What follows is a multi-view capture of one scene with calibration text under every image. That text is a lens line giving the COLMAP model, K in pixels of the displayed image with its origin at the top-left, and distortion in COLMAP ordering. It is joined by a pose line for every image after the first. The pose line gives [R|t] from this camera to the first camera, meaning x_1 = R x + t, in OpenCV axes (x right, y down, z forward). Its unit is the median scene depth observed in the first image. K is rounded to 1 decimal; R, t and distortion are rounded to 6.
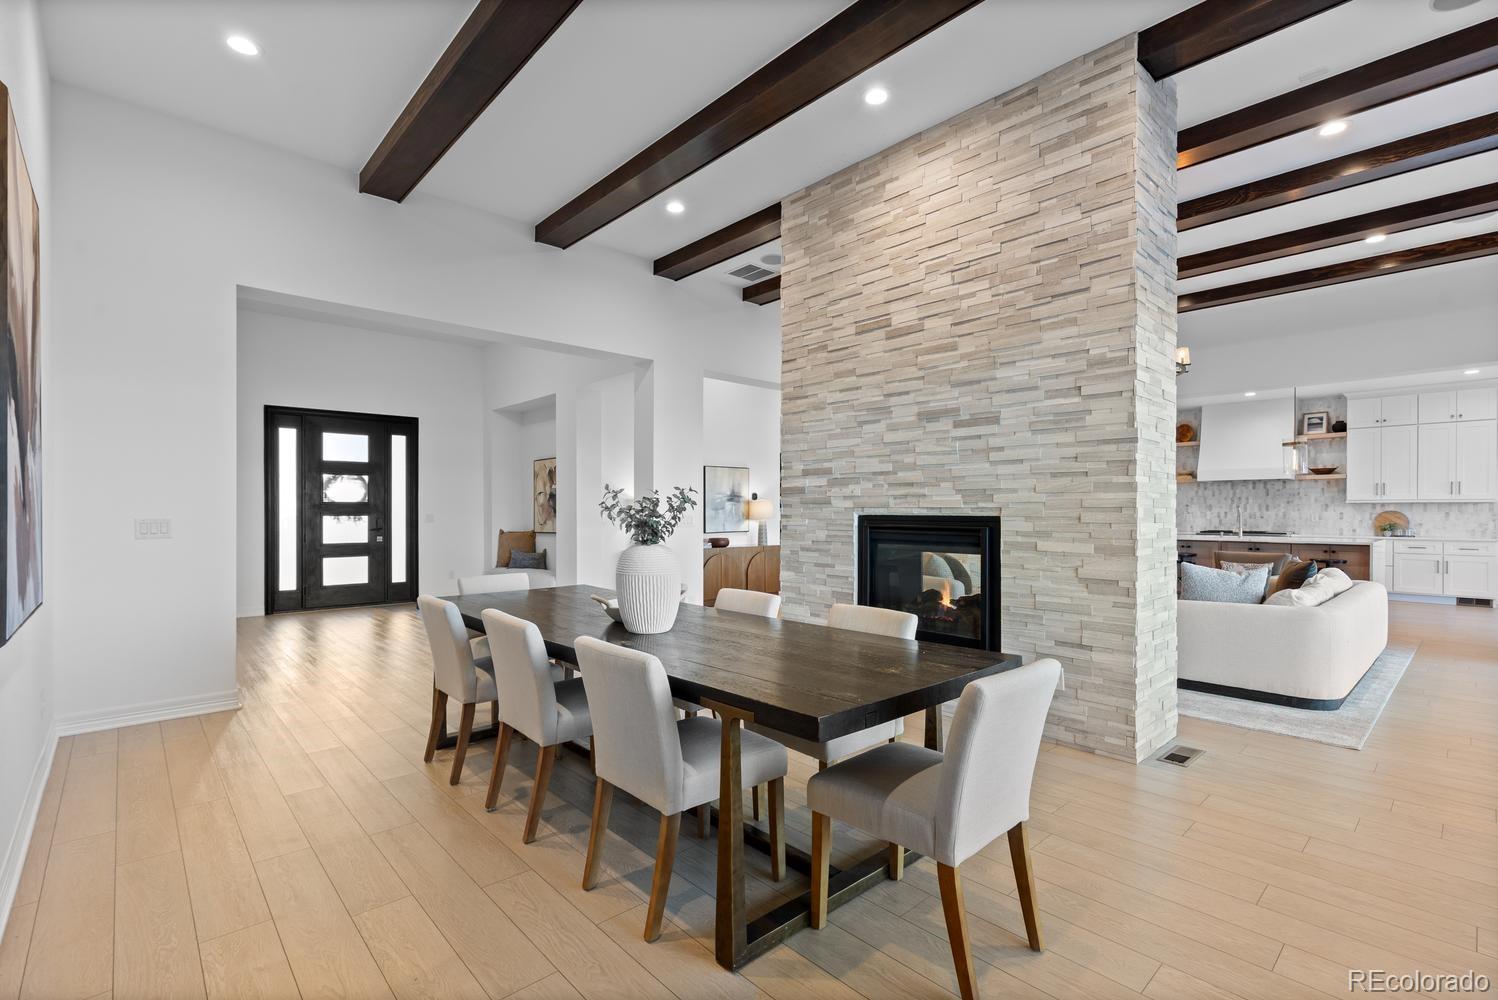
lens RADIAL K [[677.9, 0, 750.4], [0, 677.9, 513.6], [0, 0, 1]] dist [0.000084, 0.000126]
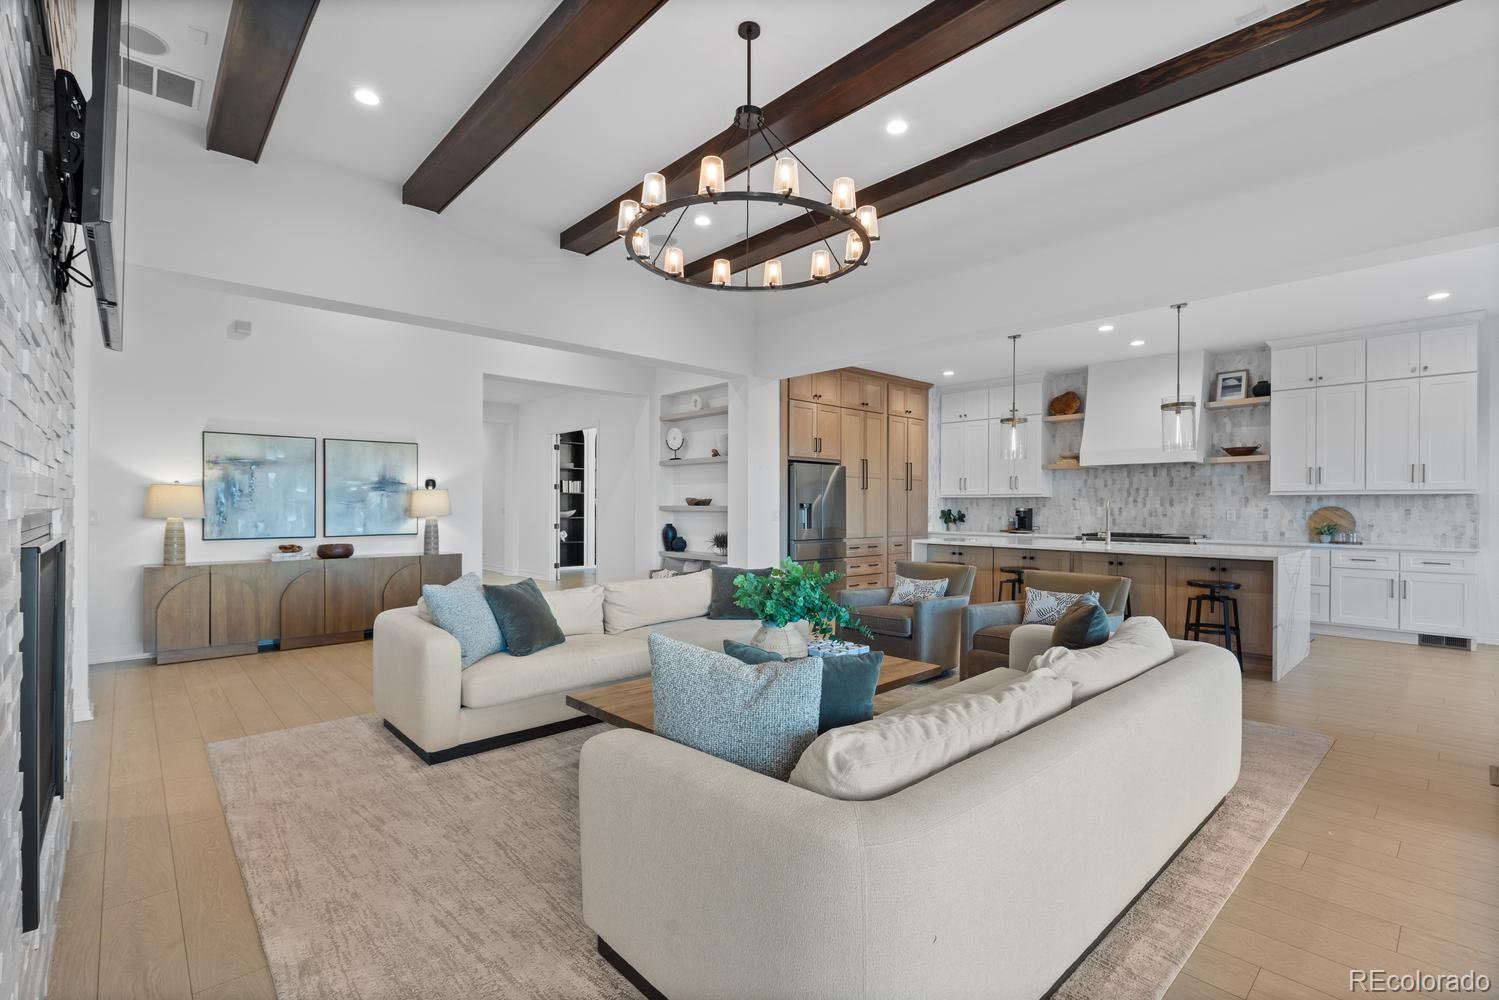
lens RADIAL K [[678.3, 0, 752.2], [0, 678.3, 507.4], [0, 0, 1]] dist [0.000084, 0.000126]
pose [[0.999967, 0.002526, 0.007686, 0.357691], [-0.002522, 0.999997, -0.000578, -0.001324], [-0.007687, 0.000558, 0.999970, 0.315783]]
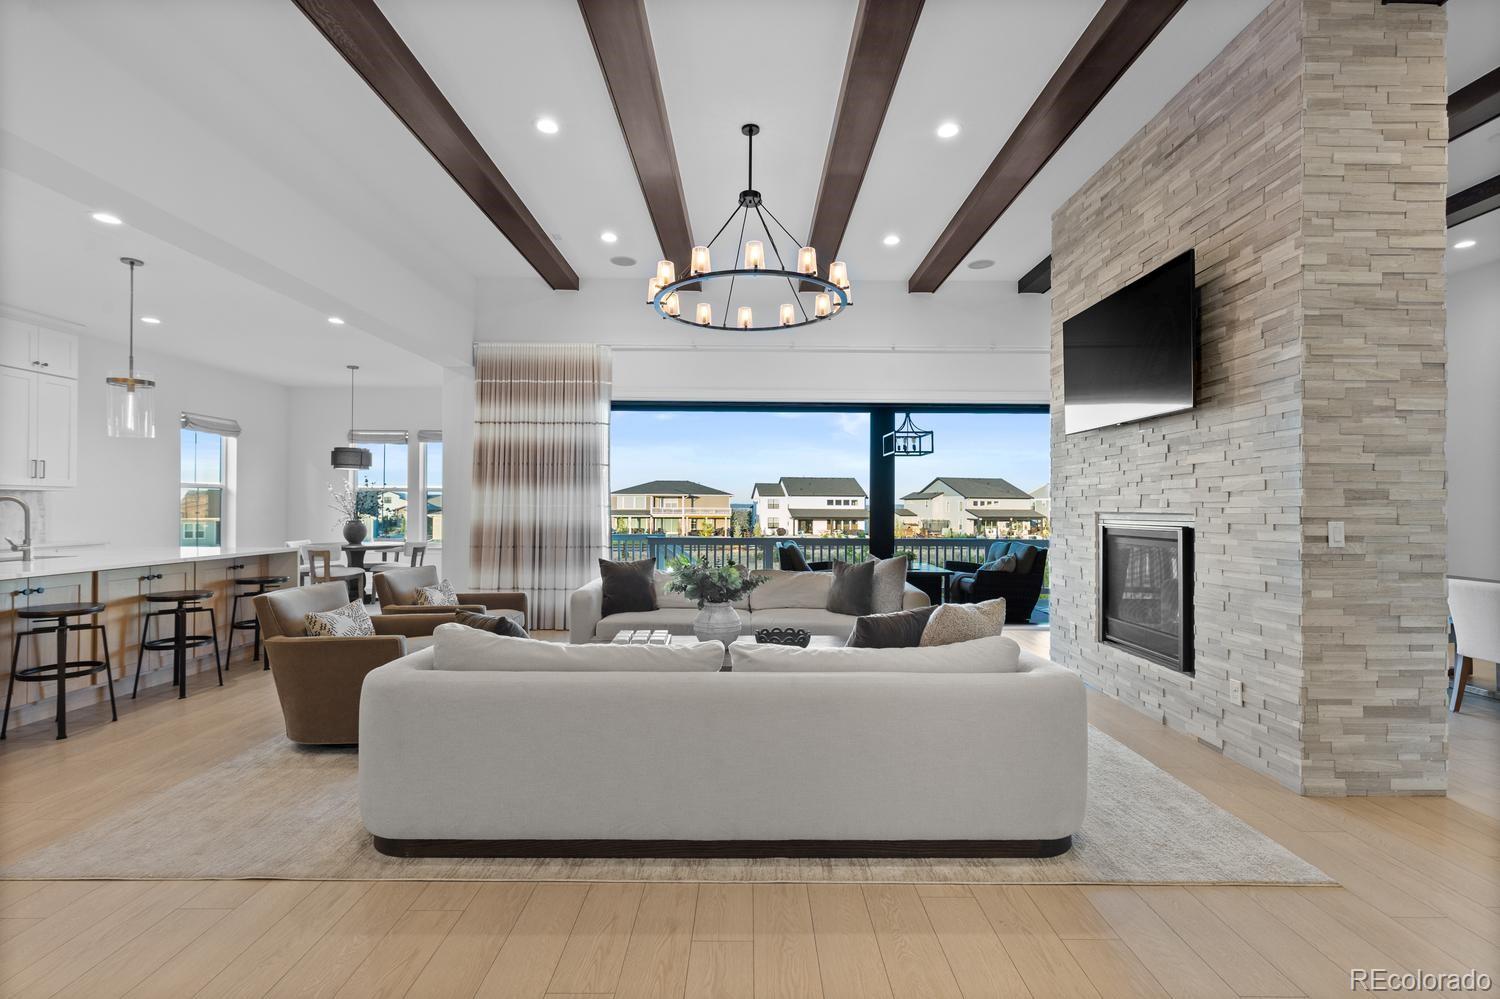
lens RADIAL K [[678.8, 0, 751.1], [0, 678.8, 501.8], [0, 0, 1]] dist [0.000084, 0.000126]
pose [[-0.738538, -0.000417, 0.674211, 0.051734], [-0.002792, 0.999993, -0.002441, -0.005348], [-0.674206, -0.003685, -0.738534, 1.016790]]
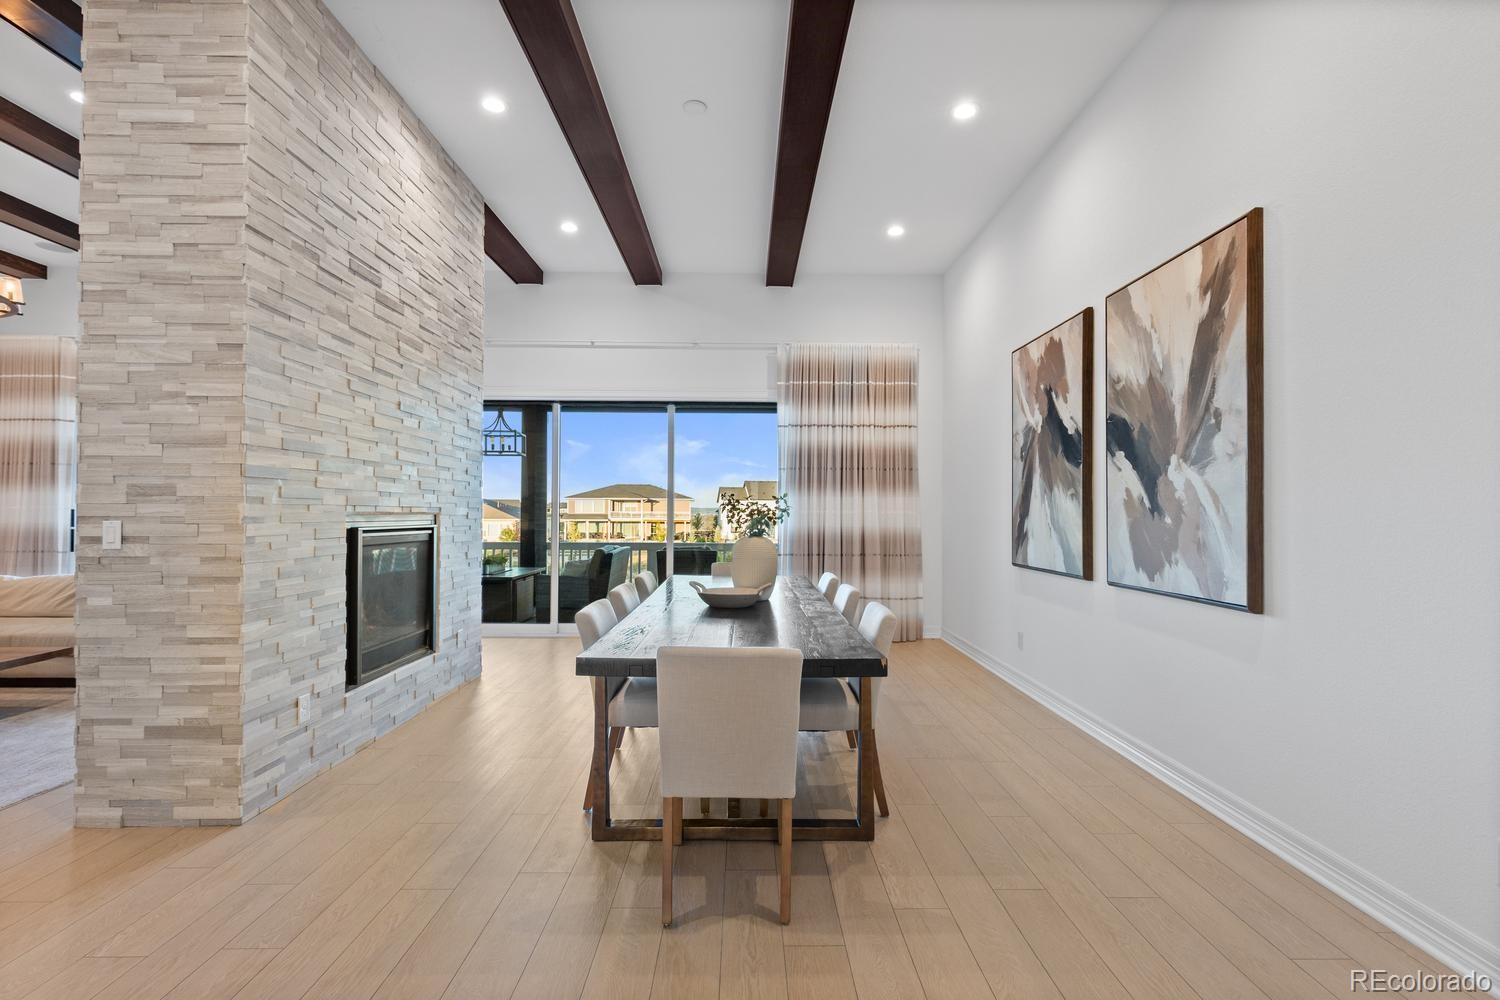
lens RADIAL K [[678.8, 0, 752.1], [0, 678.8, 505.1], [0, 0, 1]] dist [0.000084, 0.000126]
pose [[-0.745836, 0.000487, 0.666130, -0.329366], [-0.002939, 0.999988, -0.004022, -0.003665], [-0.666124, -0.004958, -0.745825, 0.627798]]
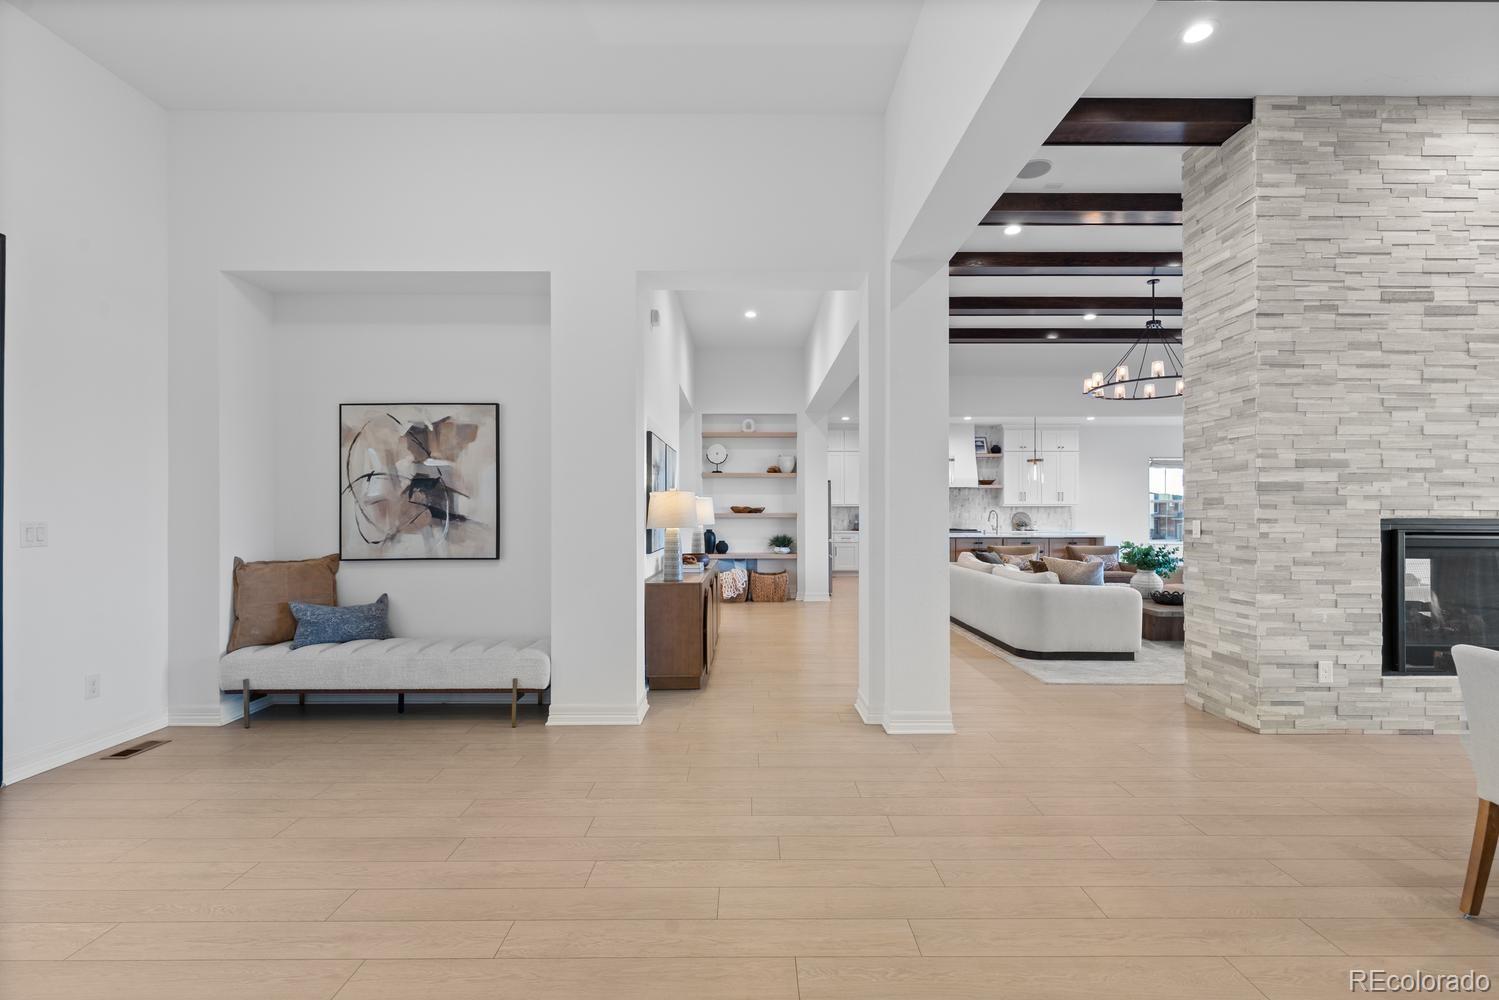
lens RADIAL K [[678.3, 0, 750.2], [0, 678.3, 508.6], [0, 0, 1]] dist [0.000084, 0.000126]
pose [[0.674517, 0.003594, 0.738250, -0.489220], [0.002780, 0.999969, -0.007409, -0.002971], [-0.738254, 0.007050, 0.674486, 0.505606]]
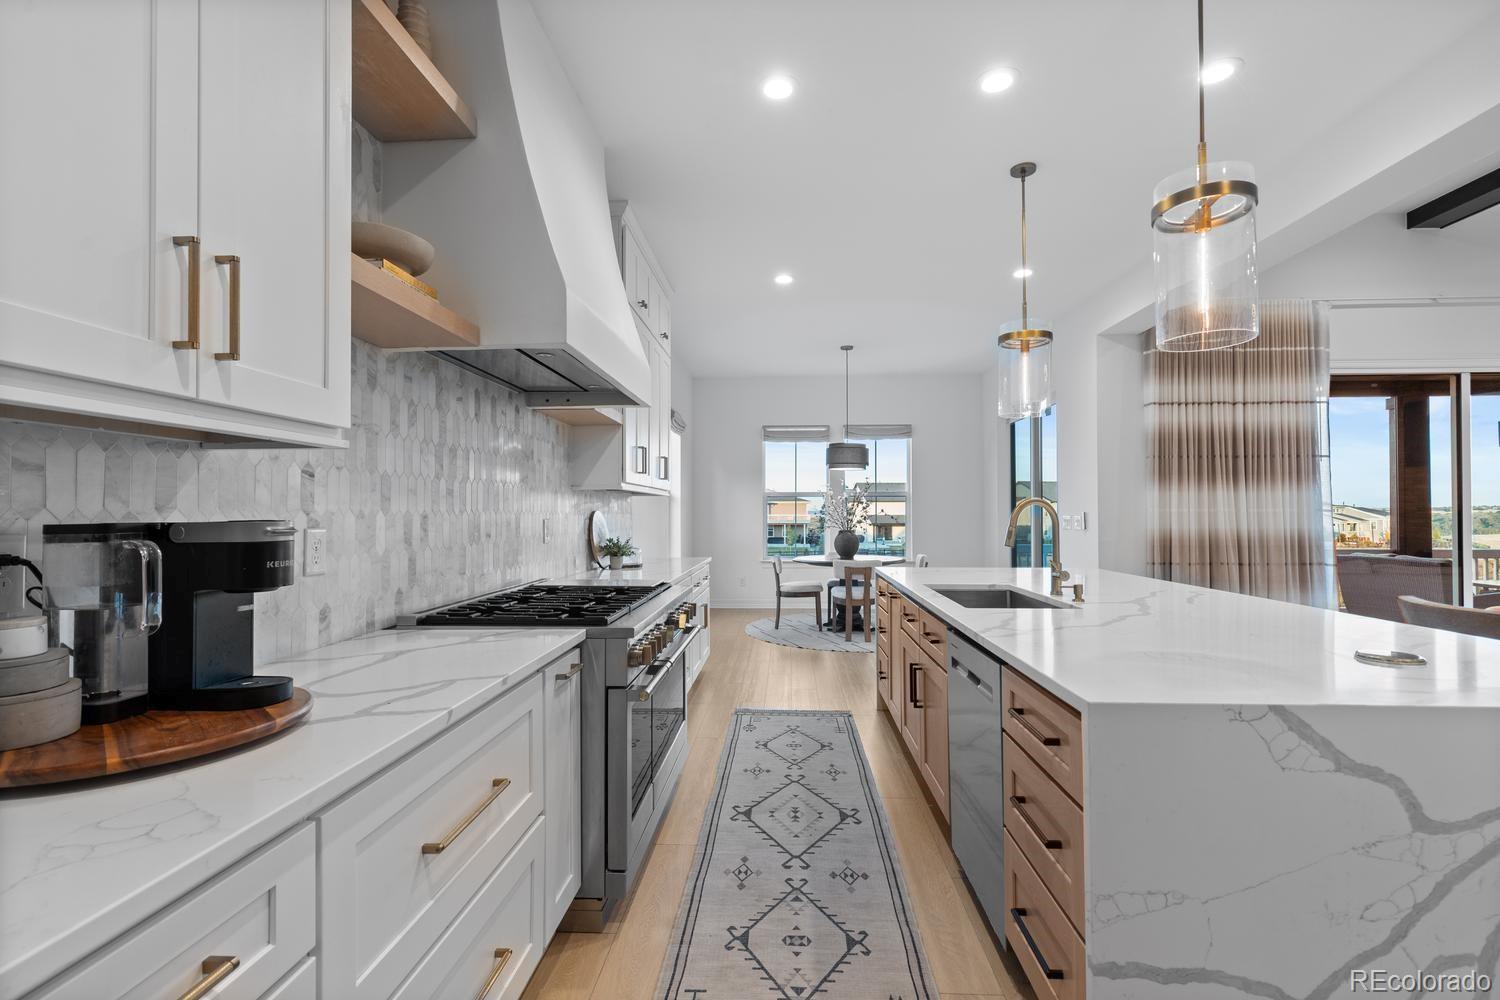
lens RADIAL K [[678.8, 0, 750.8], [0, 678.8, 502.2], [0, 0, 1]] dist [0.000084, 0.000126]
pose [[-0.698863, 0.009945, 0.715187, 0.604019], [0.003244, 0.999937, -0.010735, -0.004320], [-0.715248, -0.005182, -0.698851, 1.322994]]
